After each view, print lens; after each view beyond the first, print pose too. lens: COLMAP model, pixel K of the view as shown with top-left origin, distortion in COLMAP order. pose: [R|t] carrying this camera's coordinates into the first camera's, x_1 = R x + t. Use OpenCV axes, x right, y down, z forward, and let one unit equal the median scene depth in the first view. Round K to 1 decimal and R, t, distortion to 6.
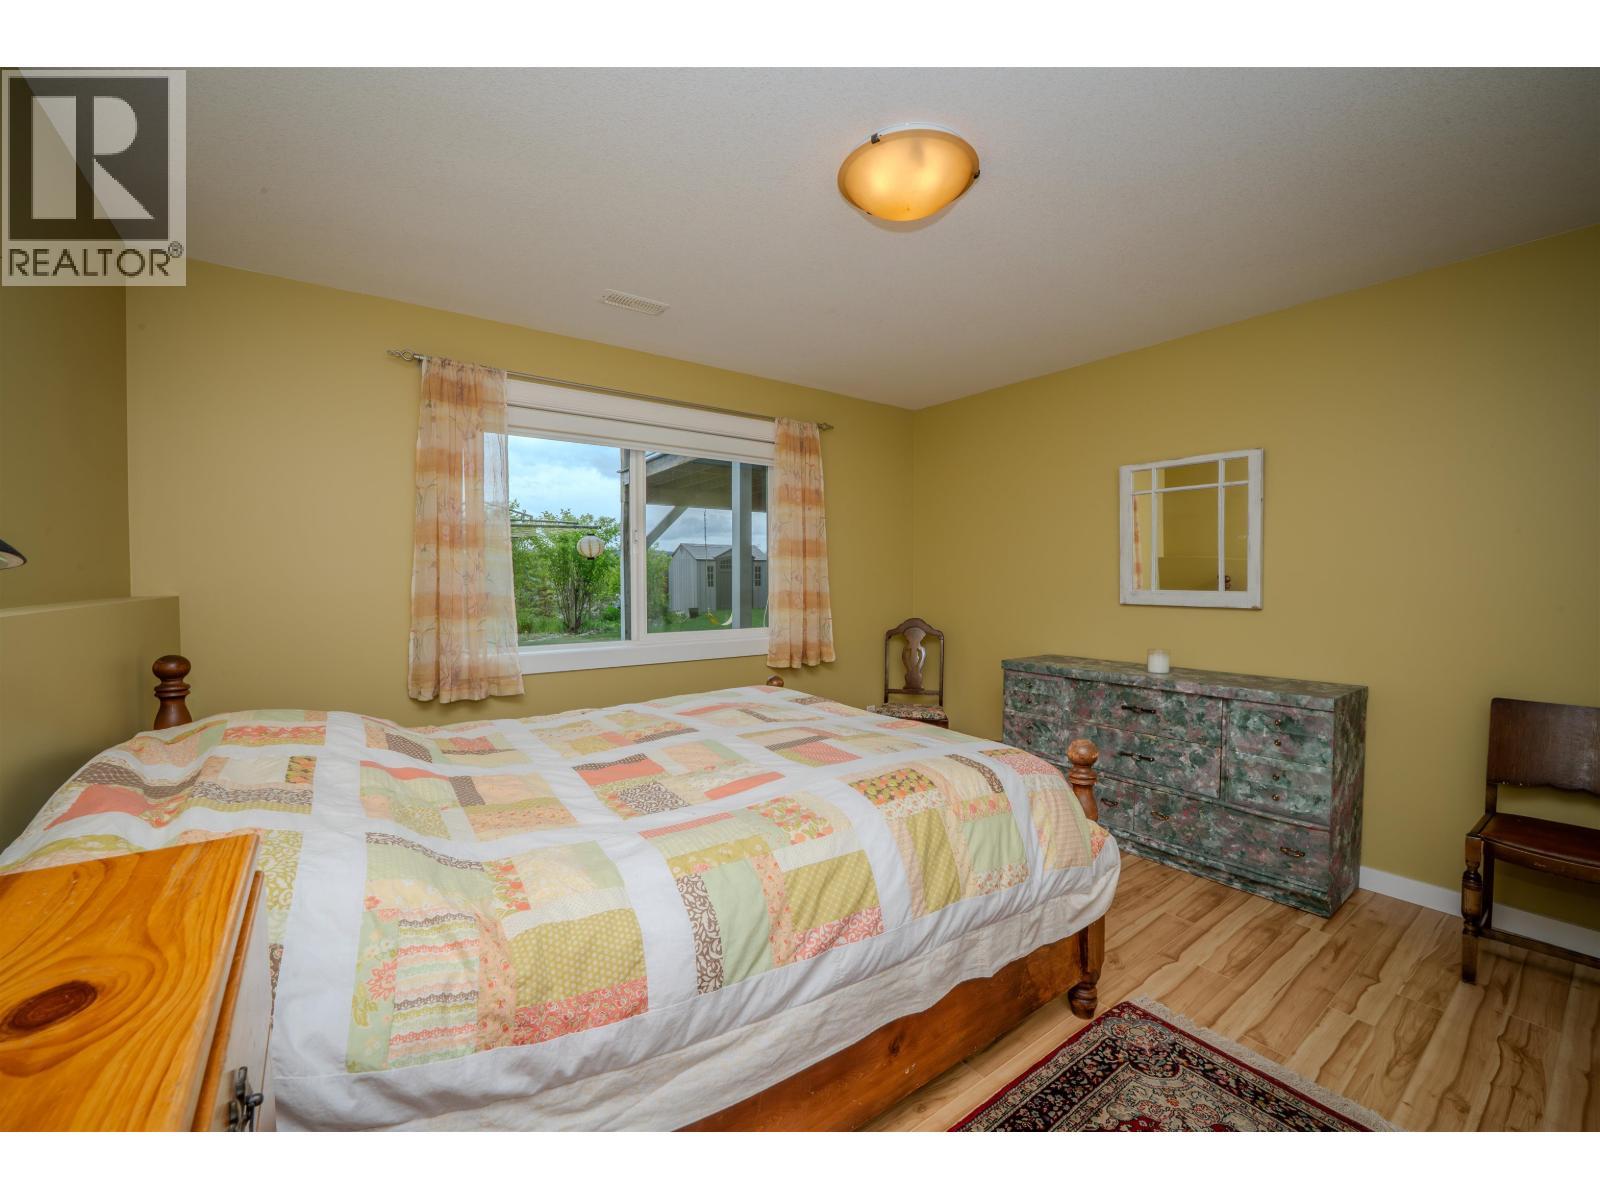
lens RADIAL K [[648.2, 0, 794.5], [0, 648.2, 601.1], [0, 0, 1]] dist [-0.021060, 0.000949]
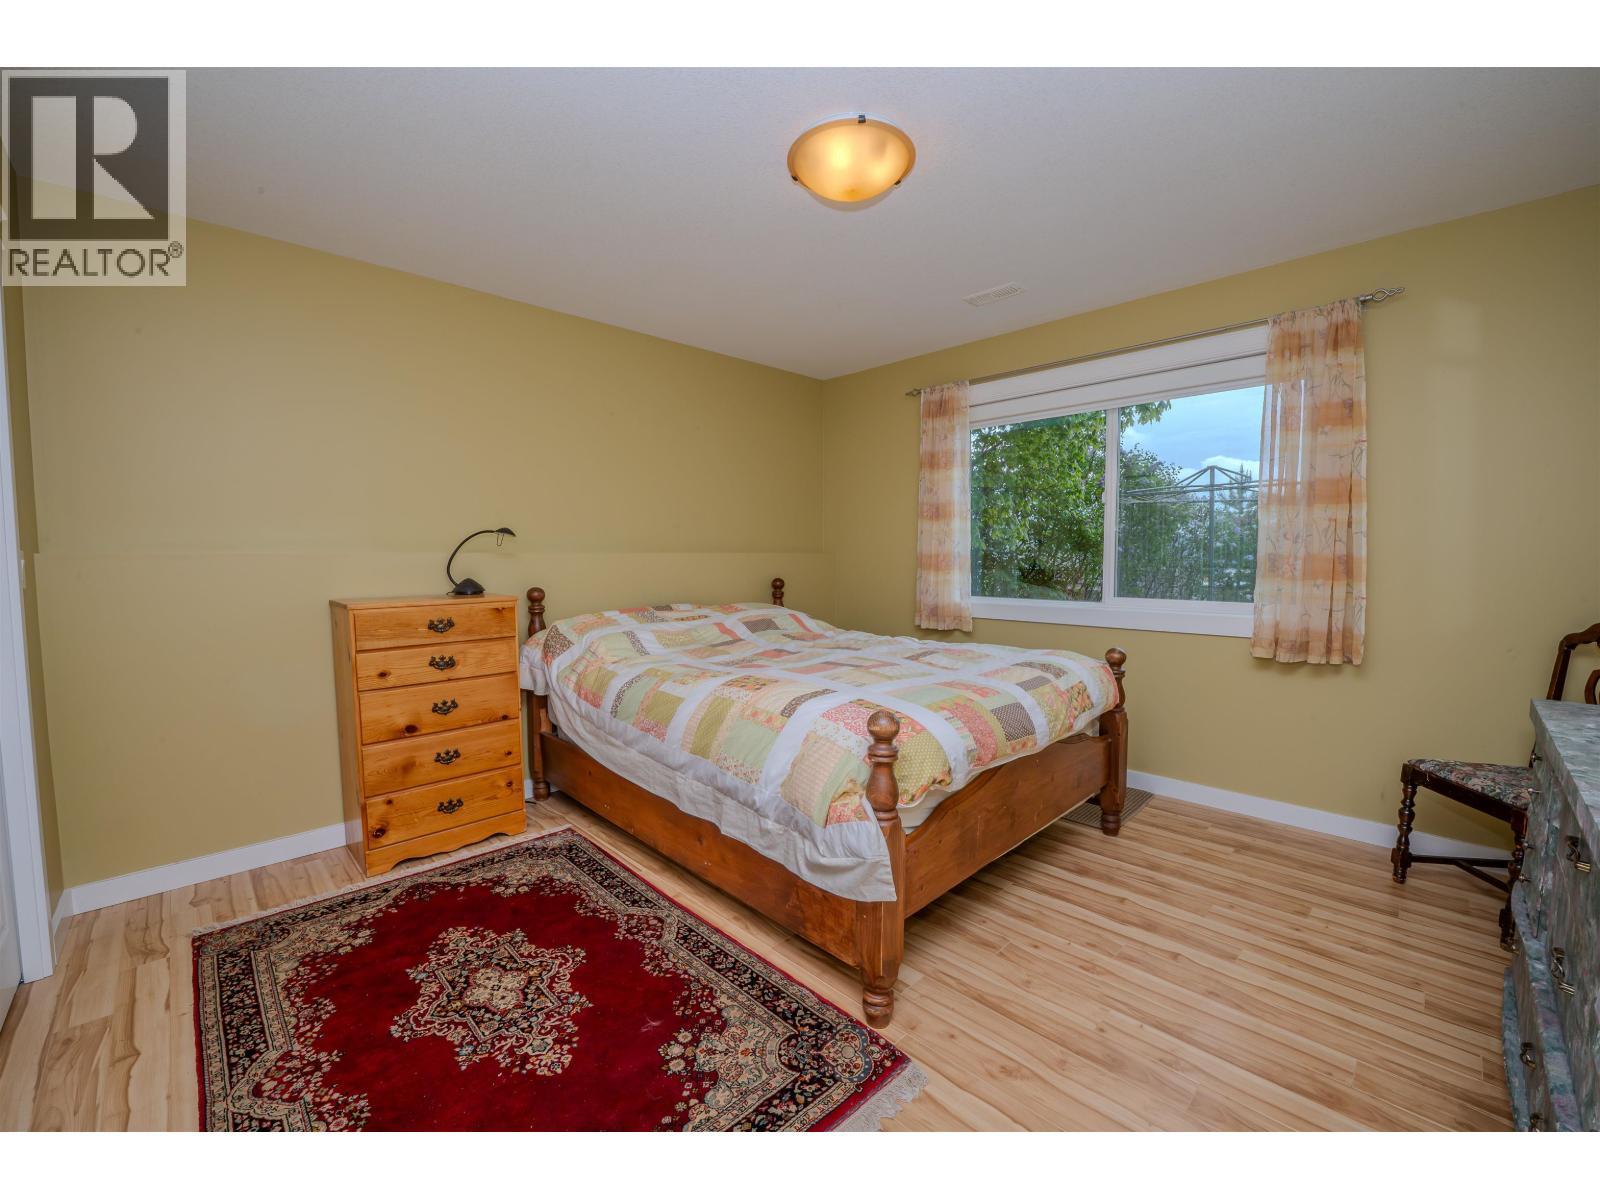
lens RADIAL K [[648.2, 0, 791.9], [0, 648.2, 596.6], [0, 0, 1]] dist [-0.021060, 0.000949]
pose [[0.136788, 0.064190, -0.988518, 0.850447], [-0.032631, 0.997649, 0.060268, 0.008370], [0.990063, 0.024012, 0.138561, 0.501496]]
